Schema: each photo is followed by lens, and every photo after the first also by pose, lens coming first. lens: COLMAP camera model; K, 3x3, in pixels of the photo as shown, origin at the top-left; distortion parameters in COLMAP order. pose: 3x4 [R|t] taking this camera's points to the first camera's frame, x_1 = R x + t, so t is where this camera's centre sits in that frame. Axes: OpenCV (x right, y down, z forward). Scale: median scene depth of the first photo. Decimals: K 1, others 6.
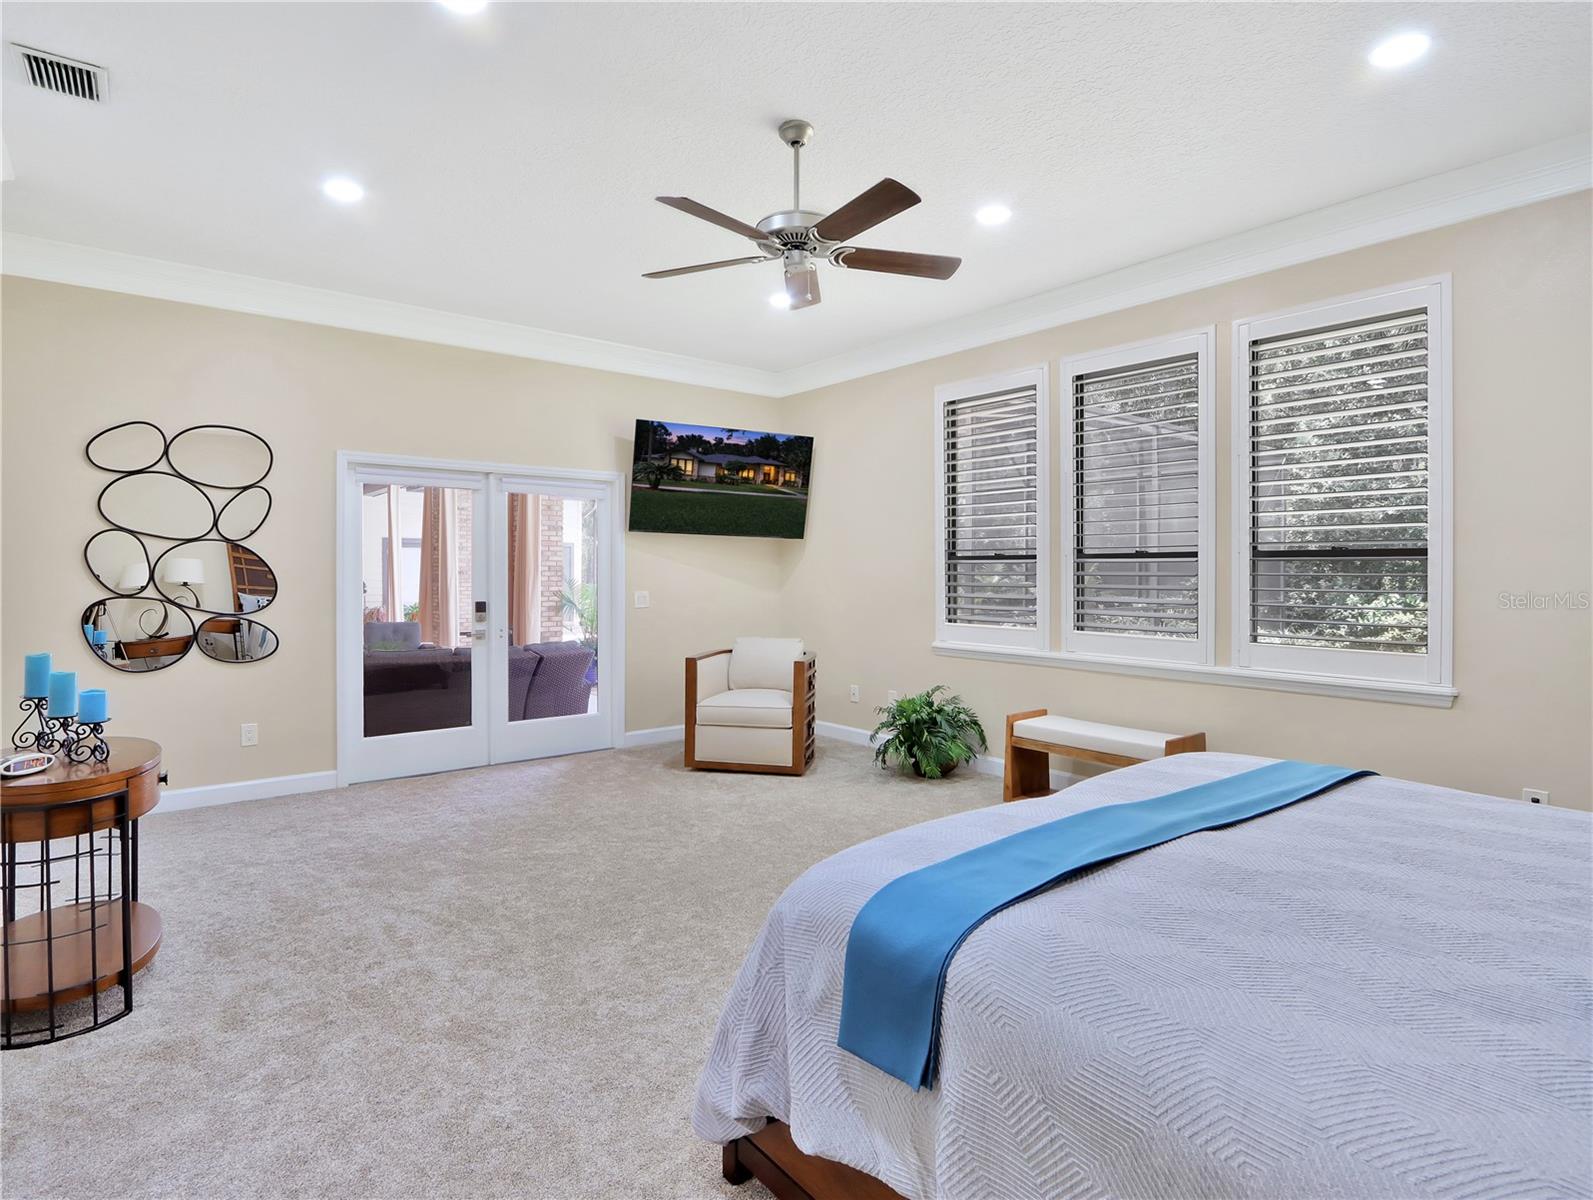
lens RADIAL K [[840.2, 0, 808.5], [0, 840.2, 586.2], [0, 0, 1]] dist [-0.011957, -0.000521]
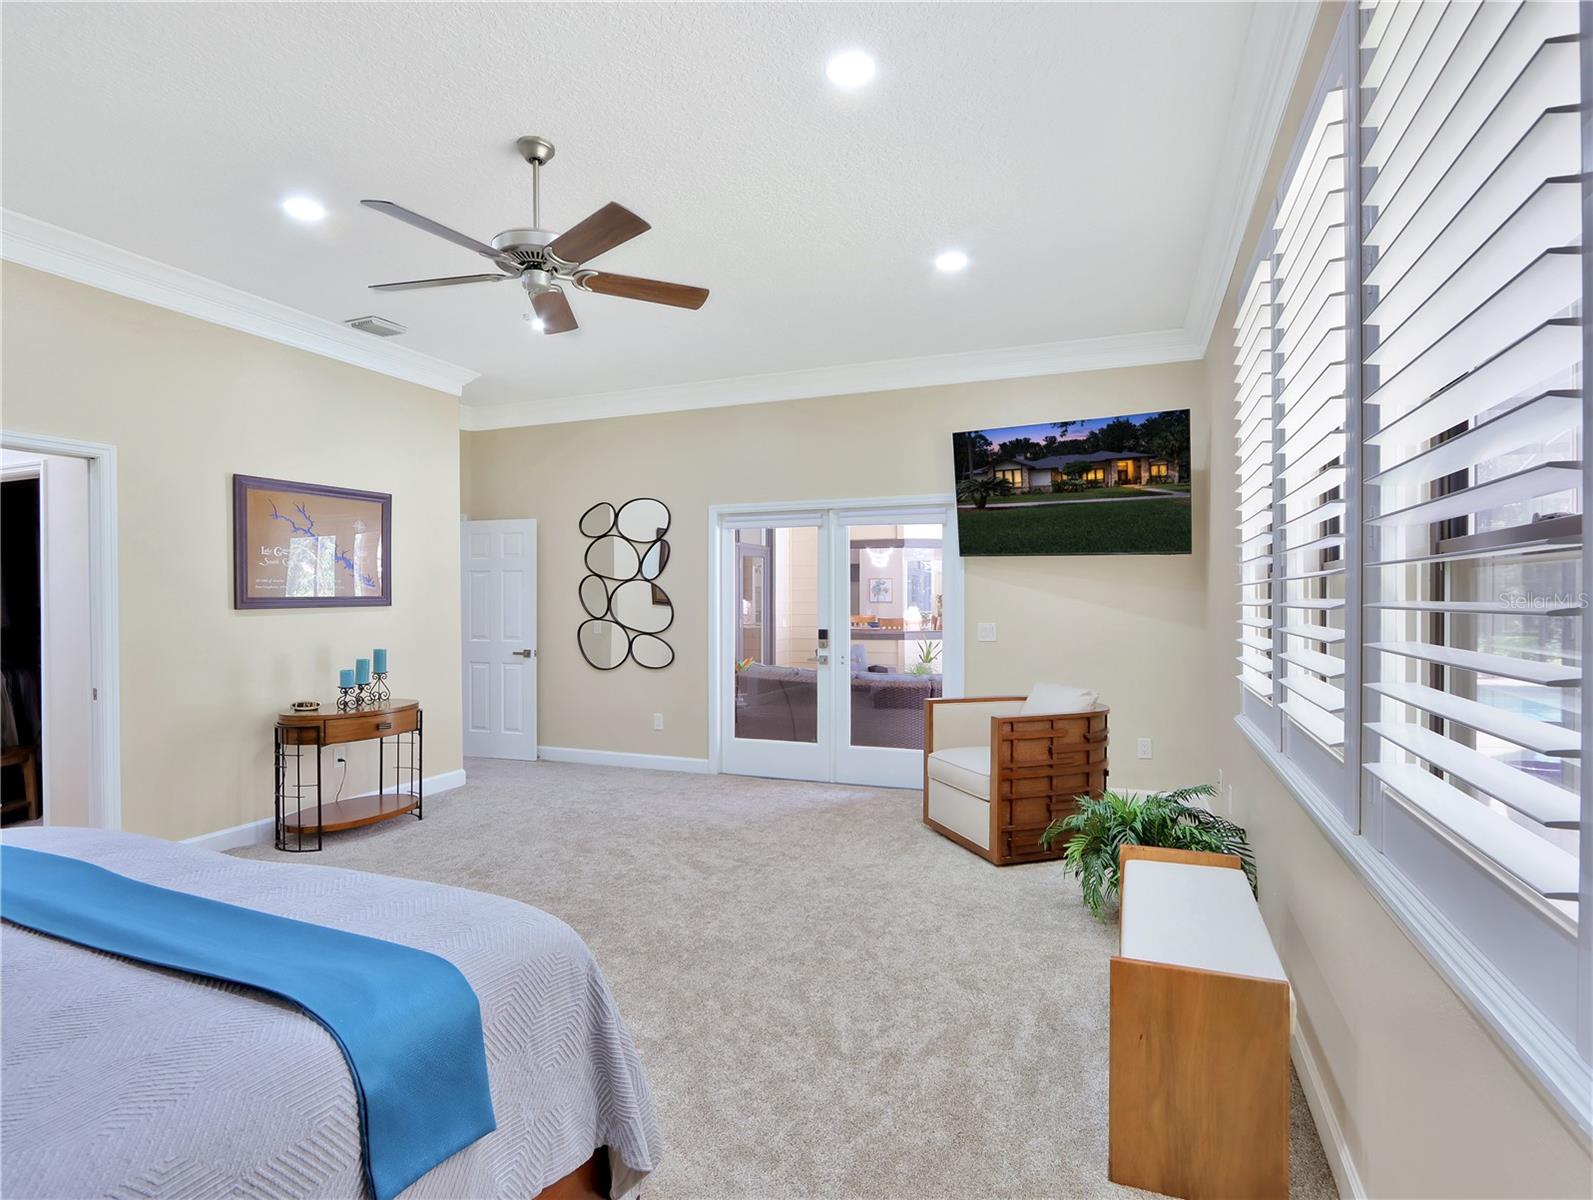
lens RADIAL K [[840.2, 0, 799.6], [0, 840.2, 605.8], [0, 0, 1]] dist [-0.011957, -0.000521]
pose [[0.493161, 0.001528, -0.869936, 0.490988], [-0.012355, 0.999910, -0.005248, -0.005605], [0.869850, 0.013336, 0.493136, 0.397808]]
